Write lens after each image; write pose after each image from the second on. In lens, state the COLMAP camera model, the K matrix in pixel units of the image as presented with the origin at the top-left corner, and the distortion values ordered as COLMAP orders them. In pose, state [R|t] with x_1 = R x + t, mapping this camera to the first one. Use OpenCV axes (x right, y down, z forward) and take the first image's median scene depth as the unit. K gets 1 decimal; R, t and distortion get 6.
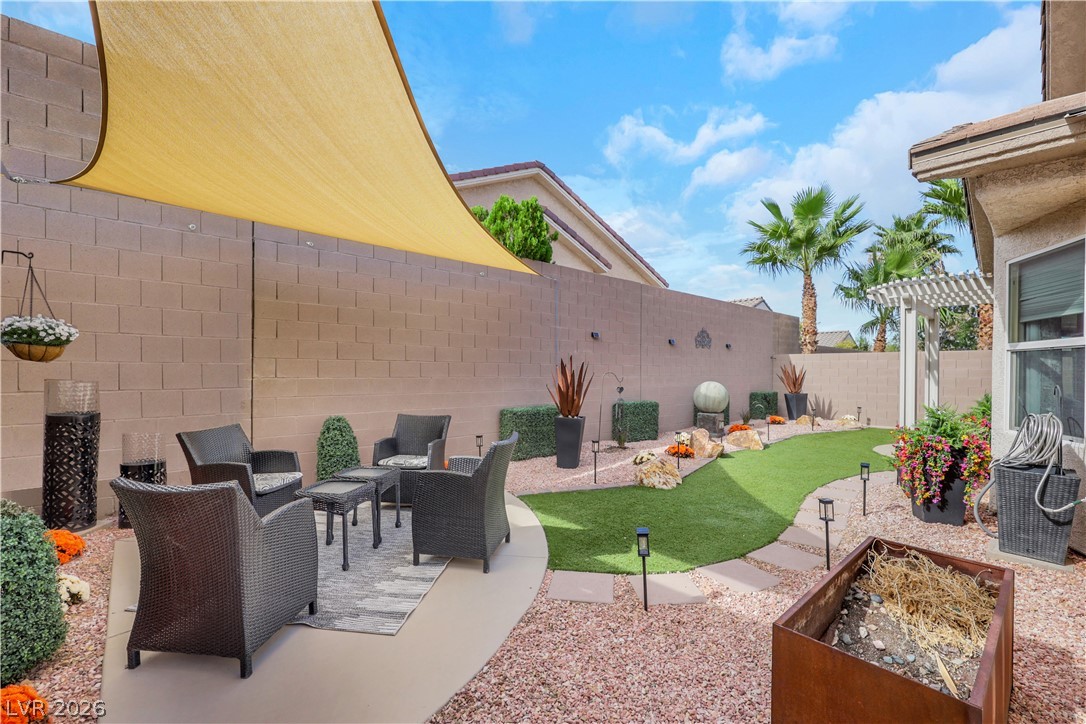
lens RADIAL K [[450.4, 0, 540.7], [0, 450.4, 360.9], [0, 0, 1]] dist [0.002276, 0.000143]
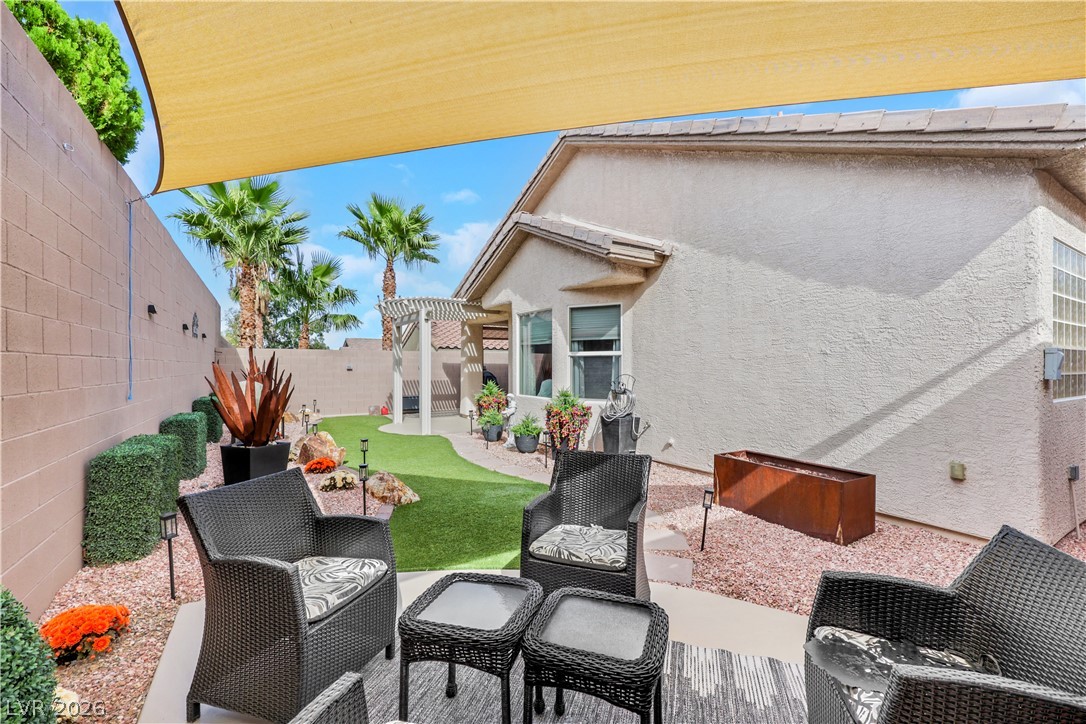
lens RADIAL K [[450.4, 0, 540.7], [0, 450.4, 360.9], [0, 0, 1]] dist [0.002276, 0.000143]
pose [[0.187730, 0.002620, 0.982217, -0.681076], [-0.016706, 0.999860, 0.000525, -0.002077], [-0.982079, -0.016507, 0.187748, 0.706436]]
